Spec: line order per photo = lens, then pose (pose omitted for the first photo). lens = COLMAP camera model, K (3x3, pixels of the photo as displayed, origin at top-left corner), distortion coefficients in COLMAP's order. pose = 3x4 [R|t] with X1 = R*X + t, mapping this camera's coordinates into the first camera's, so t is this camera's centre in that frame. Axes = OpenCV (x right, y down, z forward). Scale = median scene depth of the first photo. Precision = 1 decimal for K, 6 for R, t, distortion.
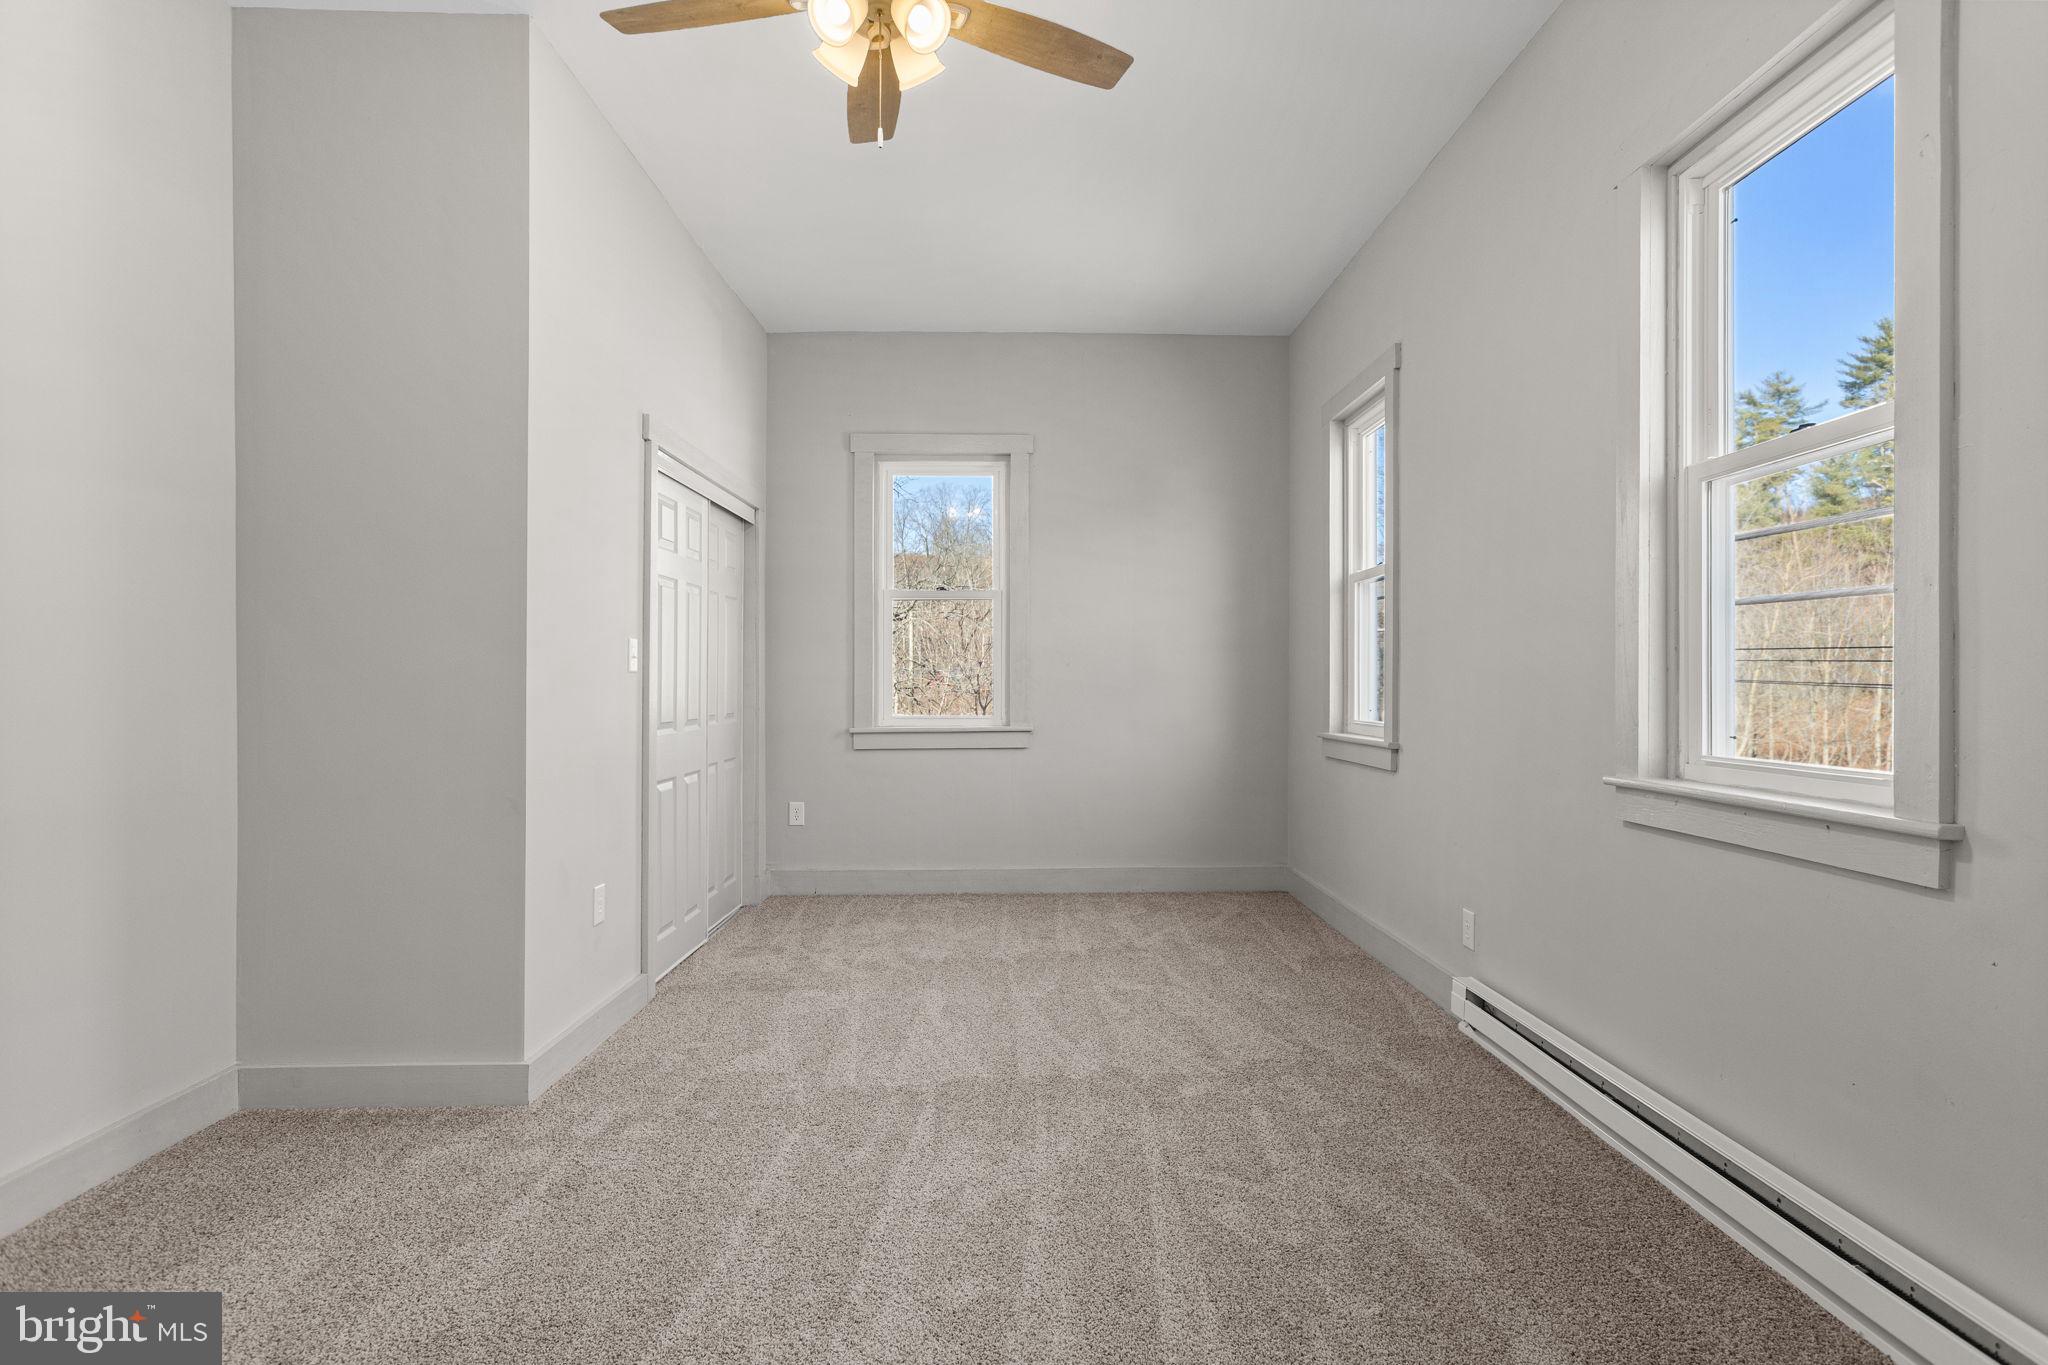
lens RADIAL K [[1050.0, 0, 1024.0], [0, 1050.0, 682.5], [0, 0, 1]] dist [0.001900, -0.000227]
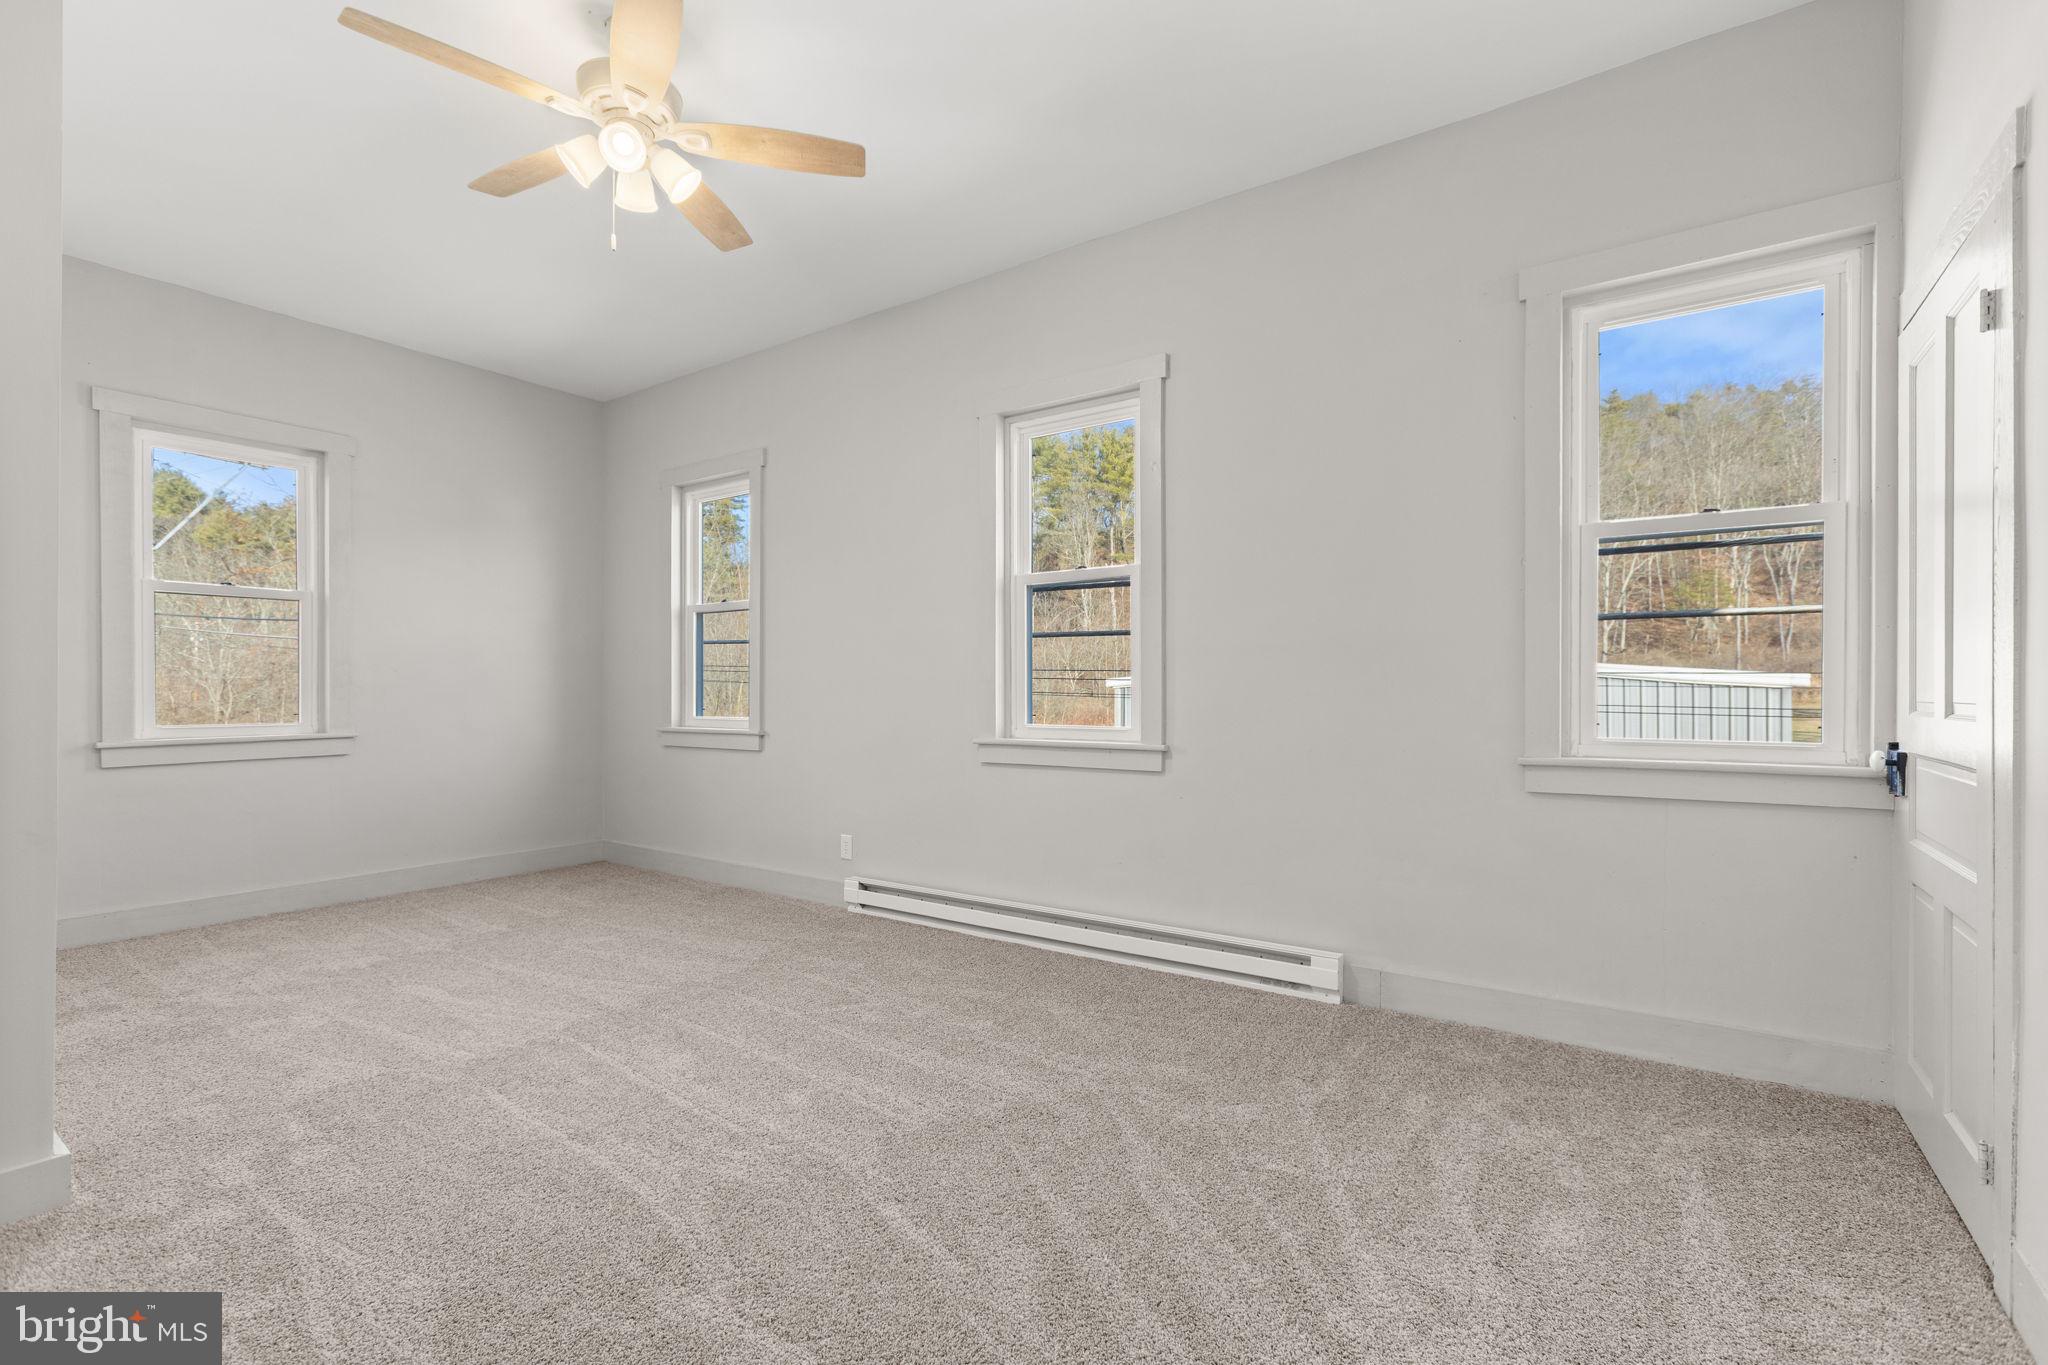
lens RADIAL K [[913.8, 0, 984.8], [0, 913.8, 687.9], [0, 0, 1]] dist [0.011119, 0.000365]
pose [[0.625204, 0.000875, 0.780461, -0.513689], [0.000153, 0.999999, -0.001243, 0.001810], [-0.780461, 0.000897, 0.625203, -0.005757]]
